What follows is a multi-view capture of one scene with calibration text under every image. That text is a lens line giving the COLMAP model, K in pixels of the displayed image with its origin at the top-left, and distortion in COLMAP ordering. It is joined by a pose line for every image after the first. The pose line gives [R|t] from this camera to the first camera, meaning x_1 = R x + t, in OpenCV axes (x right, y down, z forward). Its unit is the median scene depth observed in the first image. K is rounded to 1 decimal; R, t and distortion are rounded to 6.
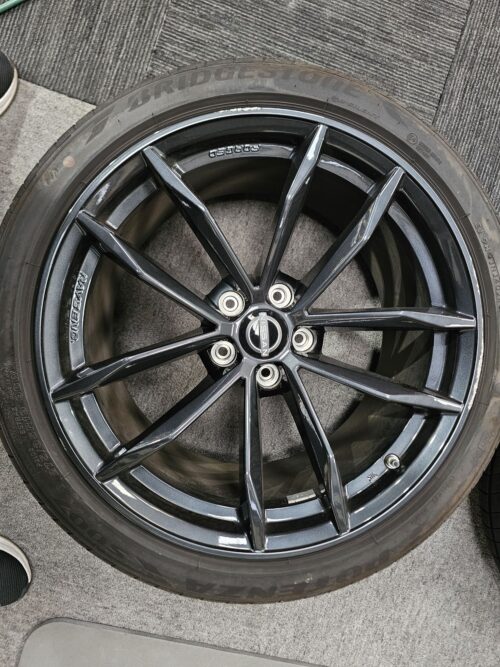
lens RADIAL K [[449.7, 0, 250.0], [0, 449.7, 333.5], [0, 0, 1]] dist [-0.005296, -0.000990]
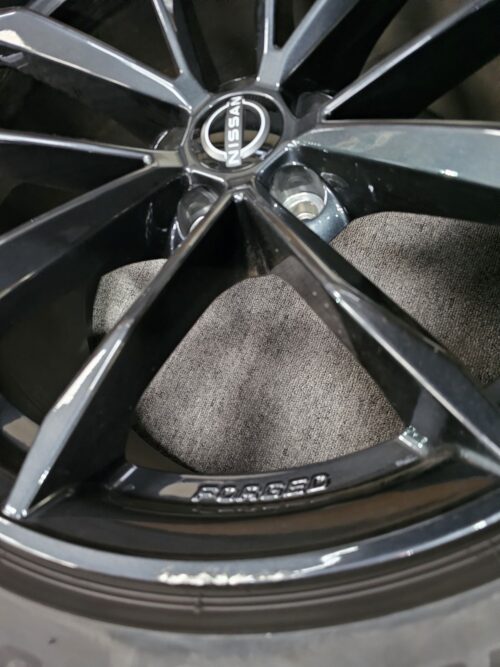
lens RADIAL K [[449.7, 0, 250.0], [0, 449.7, 333.5], [0, 0, 1]] dist [-0.005296, -0.000990]
pose [[-0.982219, -0.015245, 0.187121, -0.090704], [0.073418, -0.948517, 0.308101, -0.385177], [0.172790, 0.316360, 0.932770, 0.583228]]
